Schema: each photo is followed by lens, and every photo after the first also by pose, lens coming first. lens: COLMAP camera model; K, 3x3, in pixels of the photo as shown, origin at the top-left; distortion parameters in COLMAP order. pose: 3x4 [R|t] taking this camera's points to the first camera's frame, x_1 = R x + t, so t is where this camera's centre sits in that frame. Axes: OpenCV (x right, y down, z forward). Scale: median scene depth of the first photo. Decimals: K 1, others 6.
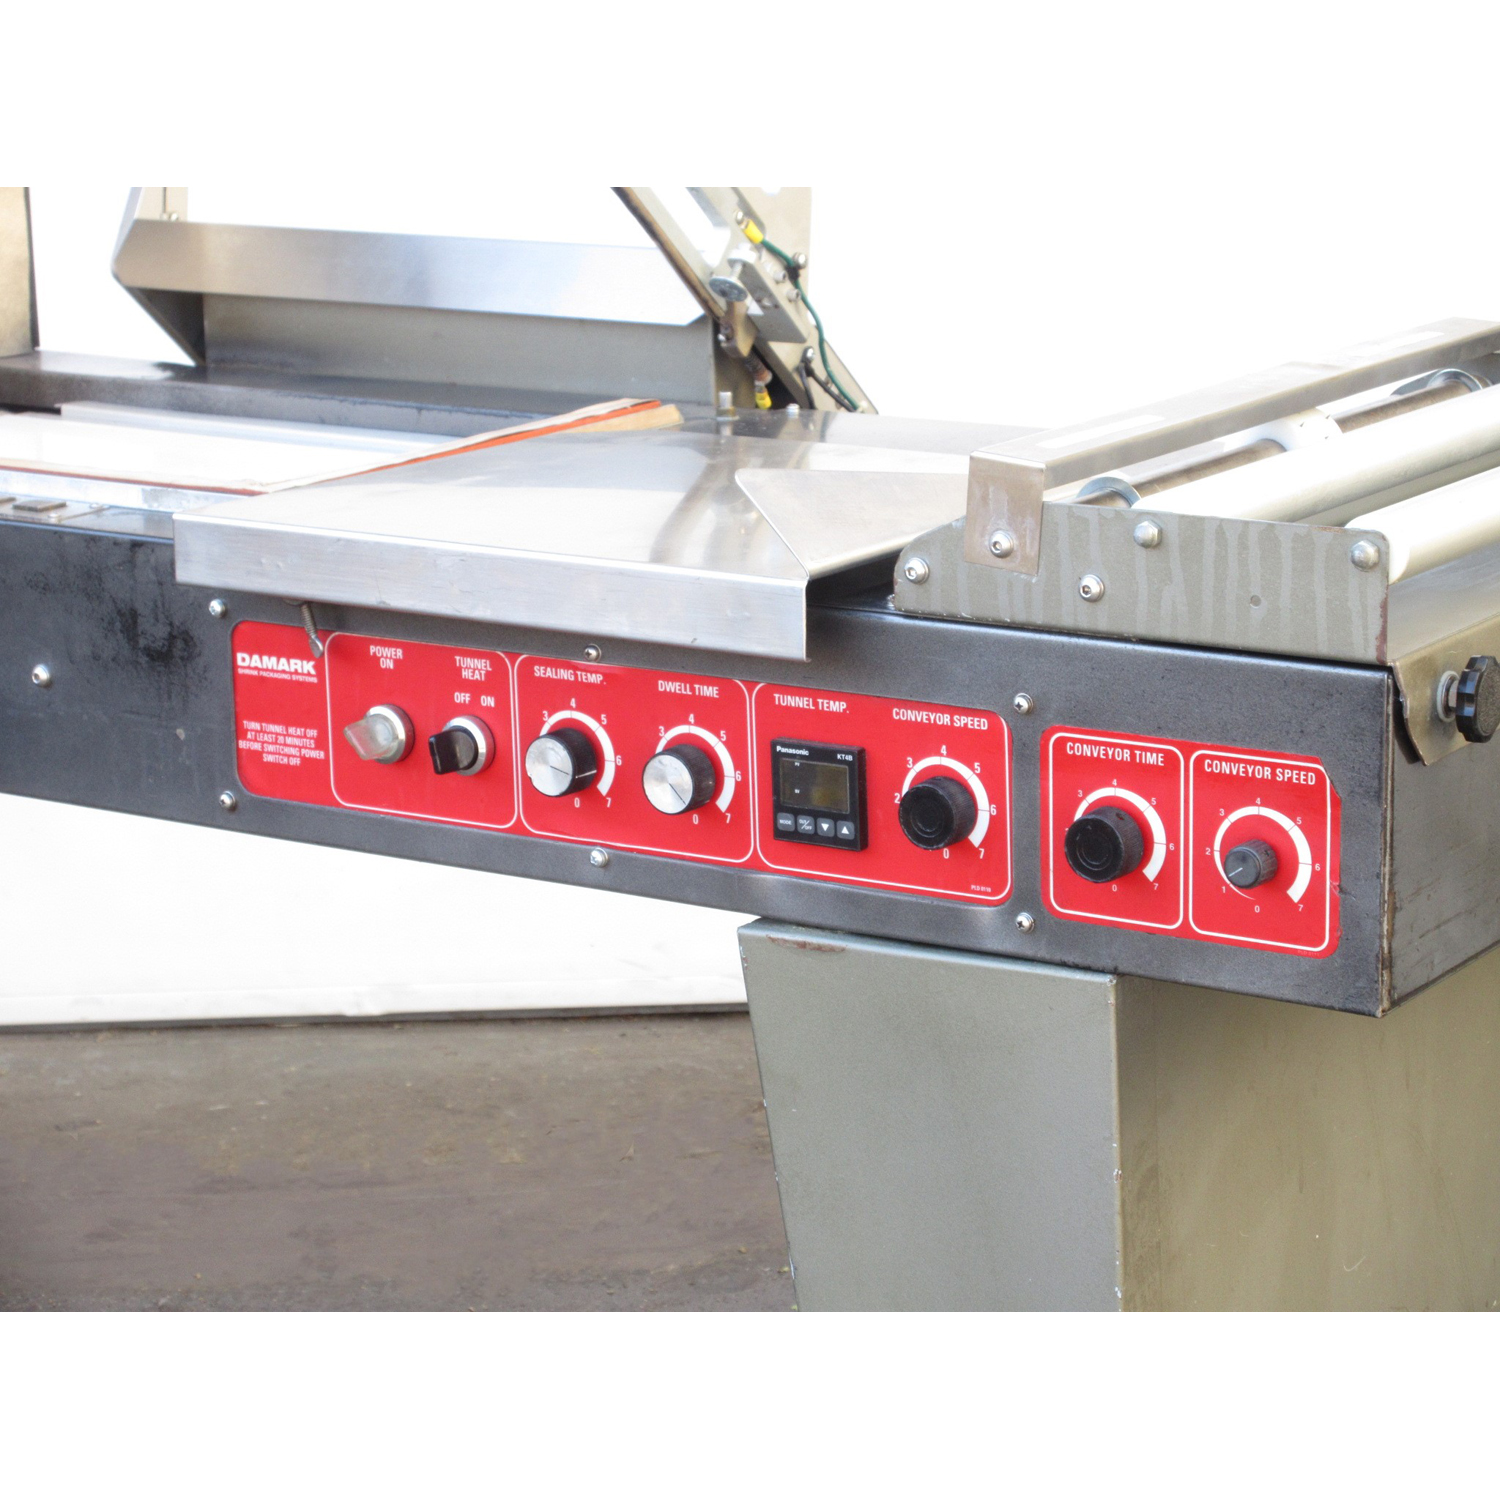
lens RADIAL K [[4042.4, 0, 750.0], [0, 4042.4, 750.0], [0, 0, 1]] dist [0.098198, -0.214330]
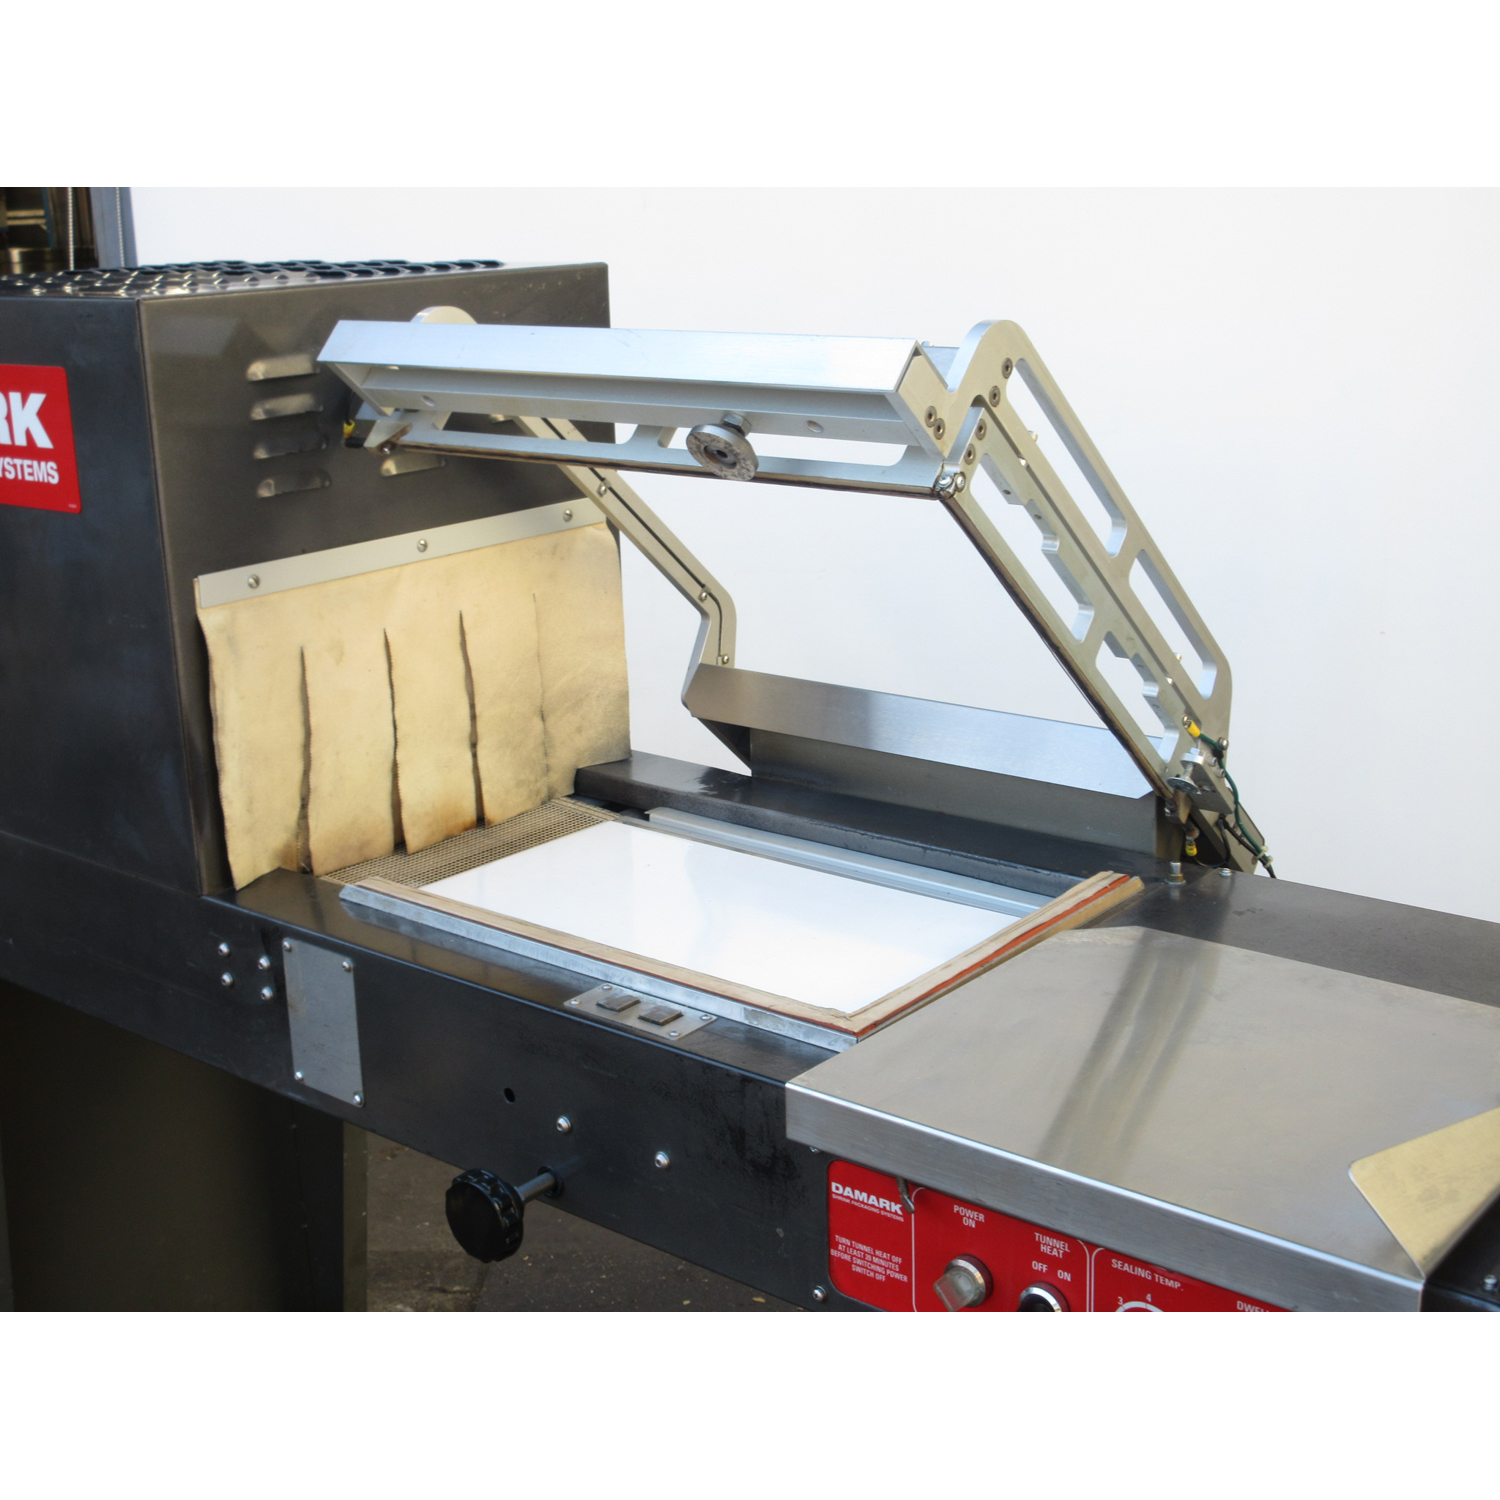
lens RADIAL K [[2047.2, 0, 750.0], [0, 2047.2, 750.0], [0, 0, 1]] dist [0.010670, 0.038944]
pose [[0.996804, 0.014120, -0.078631, -0.103973], [-0.010600, 0.998931, 0.045004, -0.175431], [0.079182, -0.044027, 0.995887, 0.400444]]
